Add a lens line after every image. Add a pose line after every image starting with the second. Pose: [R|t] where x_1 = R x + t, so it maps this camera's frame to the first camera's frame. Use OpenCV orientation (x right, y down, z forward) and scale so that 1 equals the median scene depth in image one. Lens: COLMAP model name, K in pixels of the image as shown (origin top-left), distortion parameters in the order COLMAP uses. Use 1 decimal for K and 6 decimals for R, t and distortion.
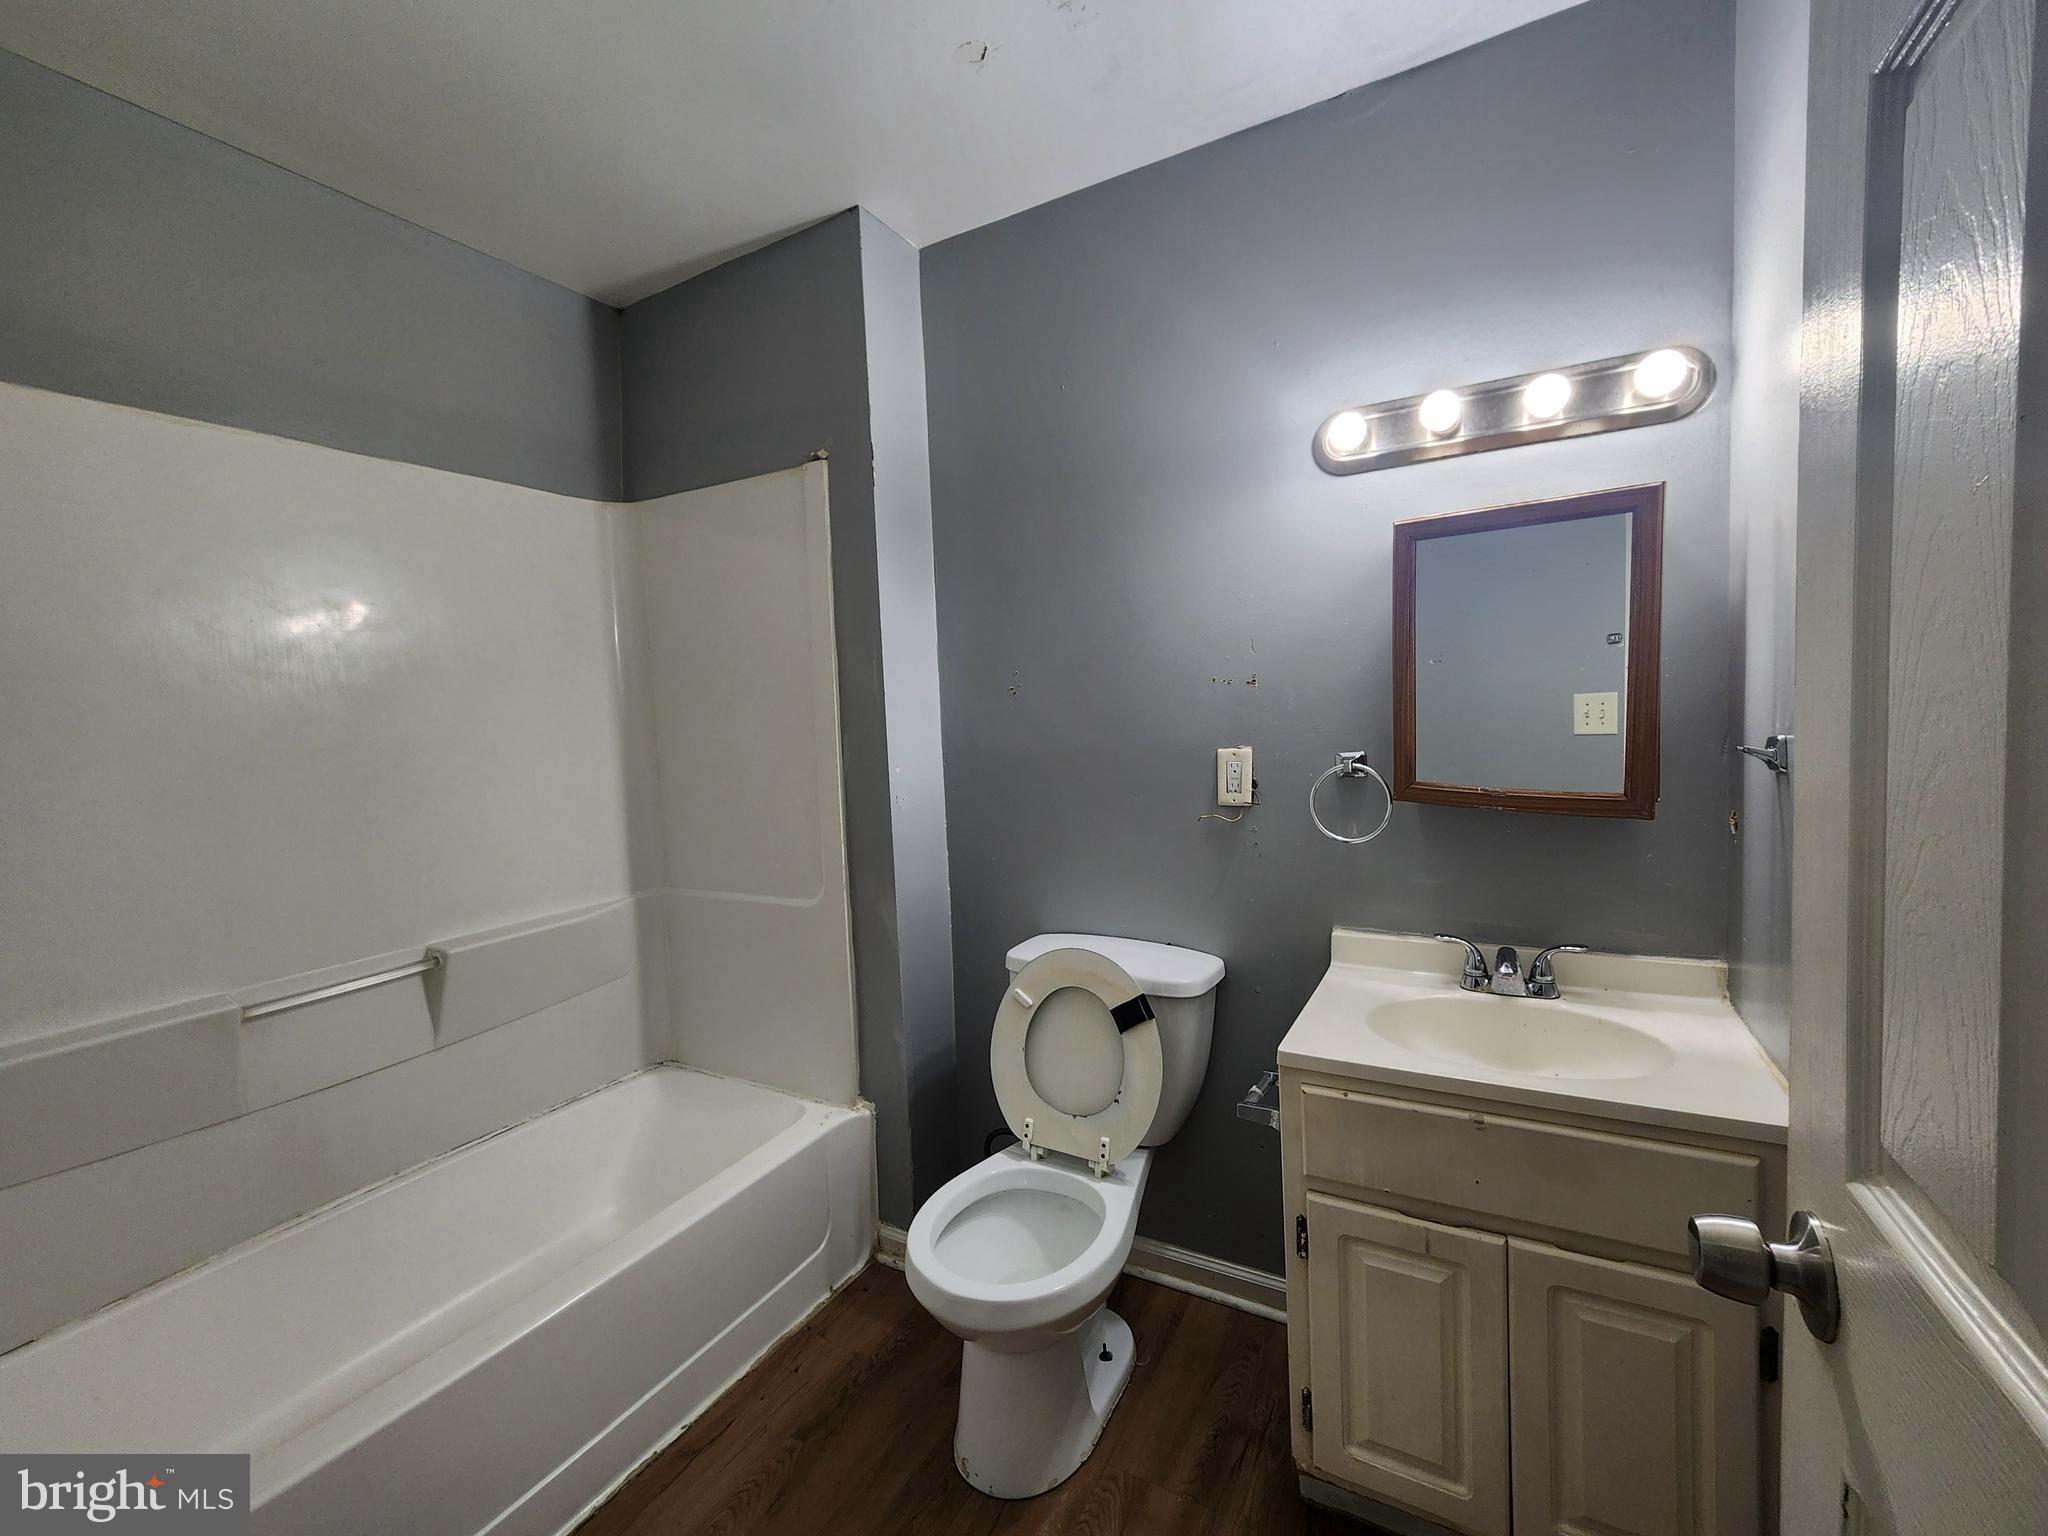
lens RADIAL K [[842.0, 0, 1015.0], [0, 842.0, 767.7], [0, 0, 1]] dist [-0.000321, 0.001707]
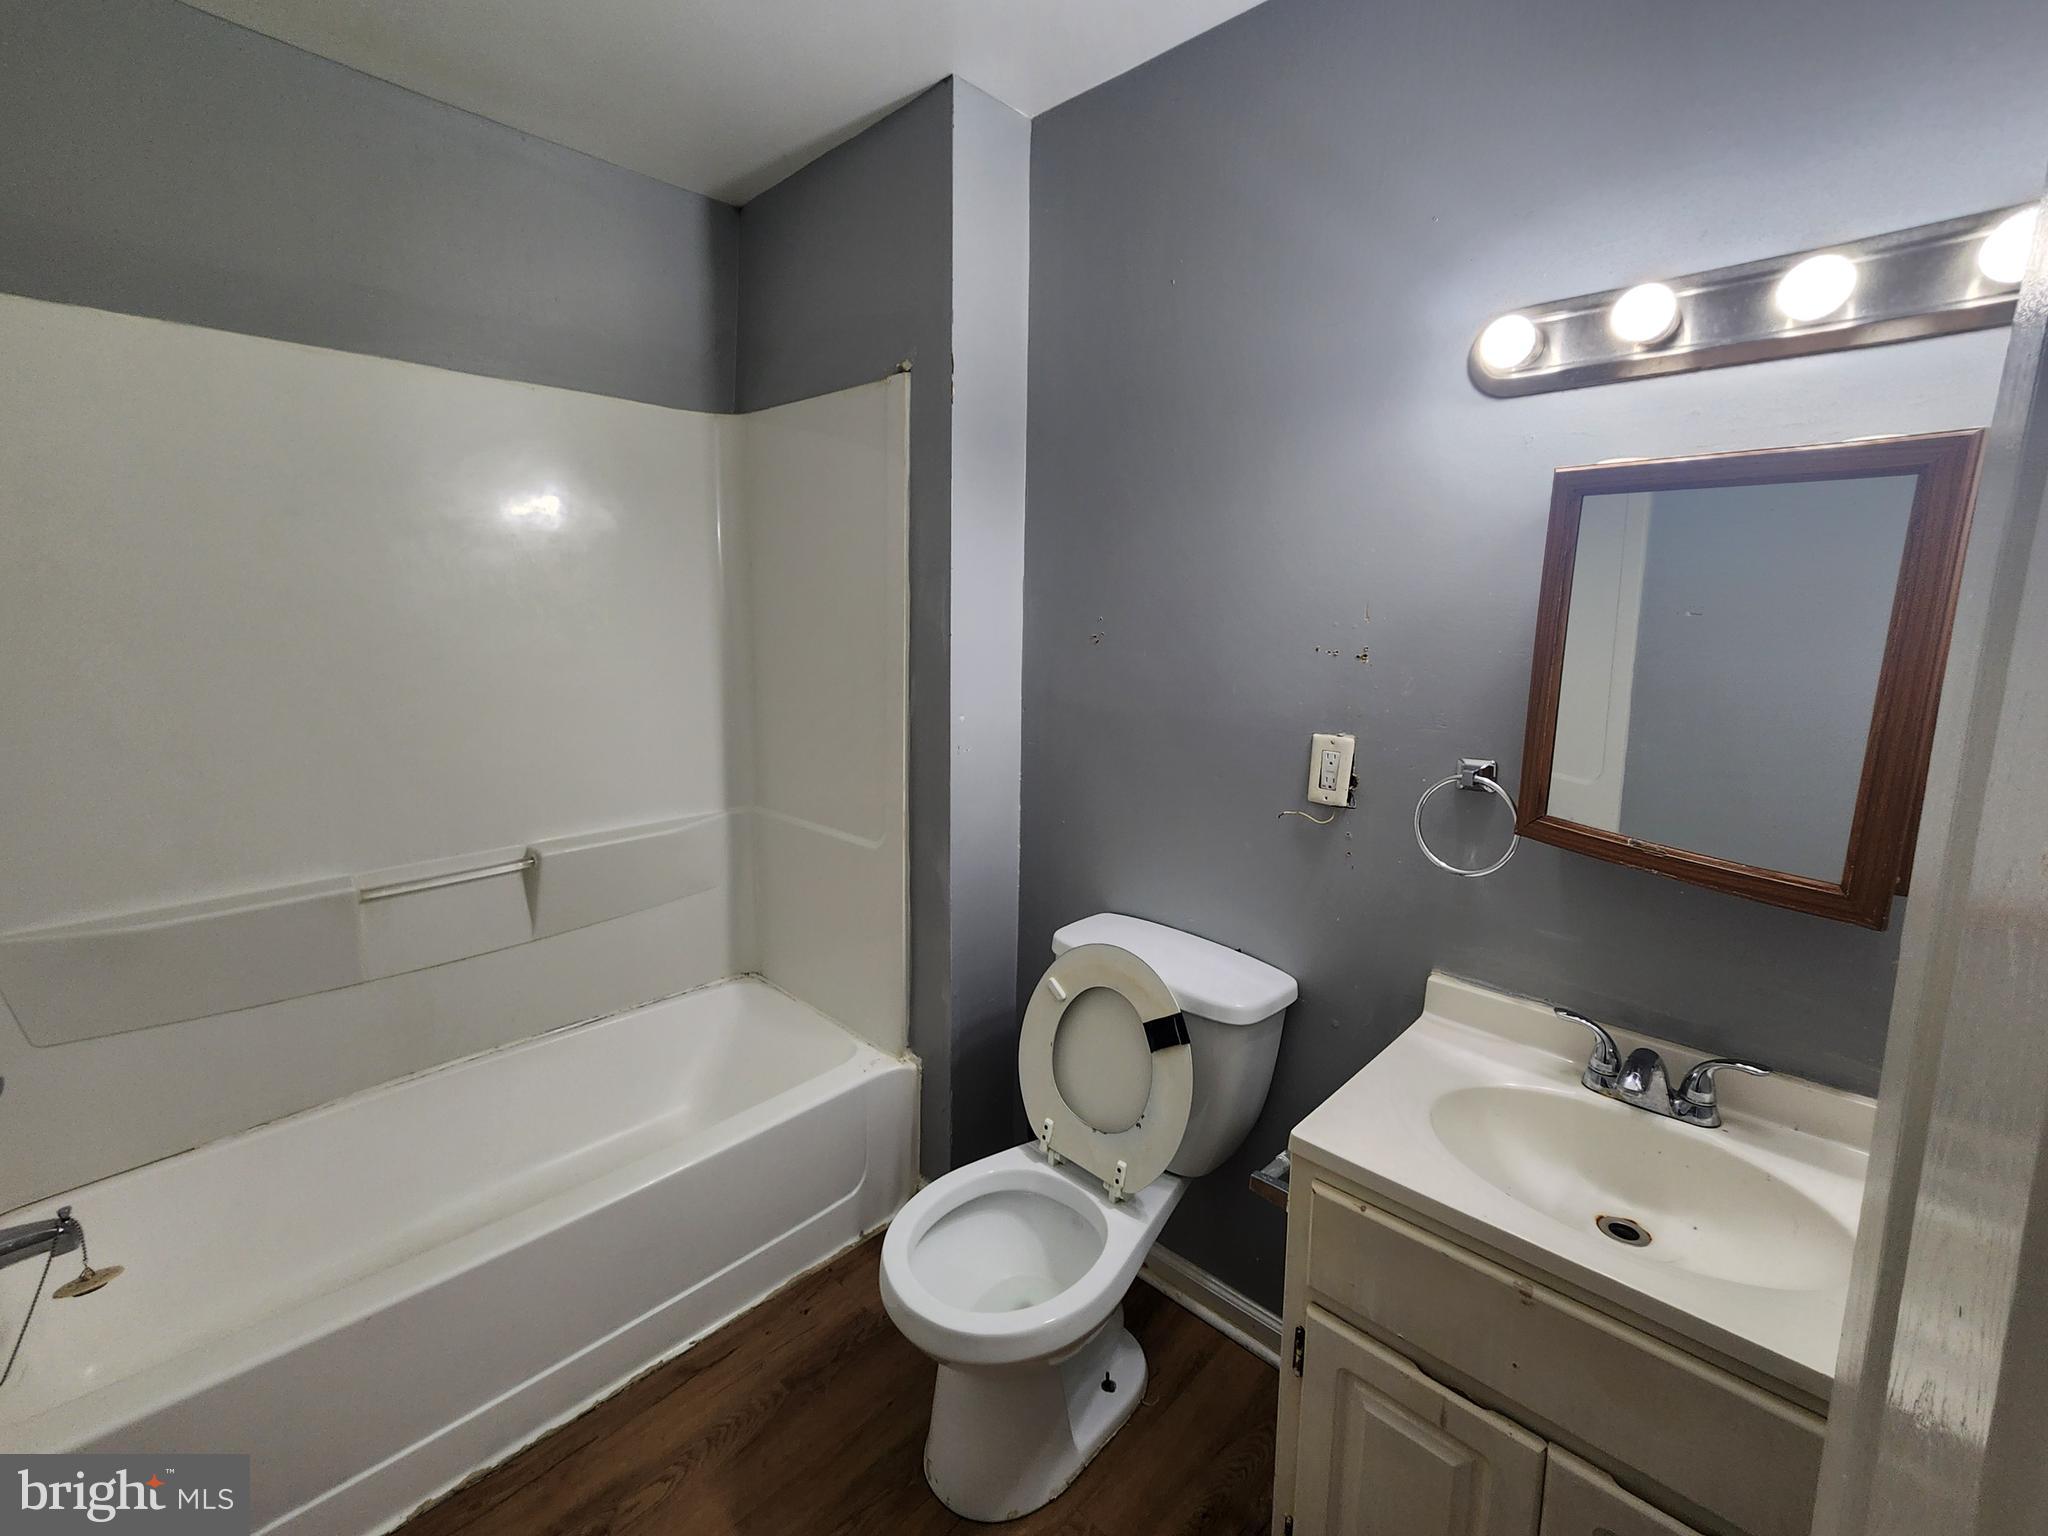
lens RADIAL K [[842.0, 0, 1088.5], [0, 842.0, 702.6], [0, 0, 1]] dist [-0.000321, 0.001707]
pose [[0.966676, 0.090157, -0.239601, 0.235169], [-0.070426, 0.993476, 0.089693, -0.117621], [0.246124, -0.069830, 0.966720, 0.157590]]
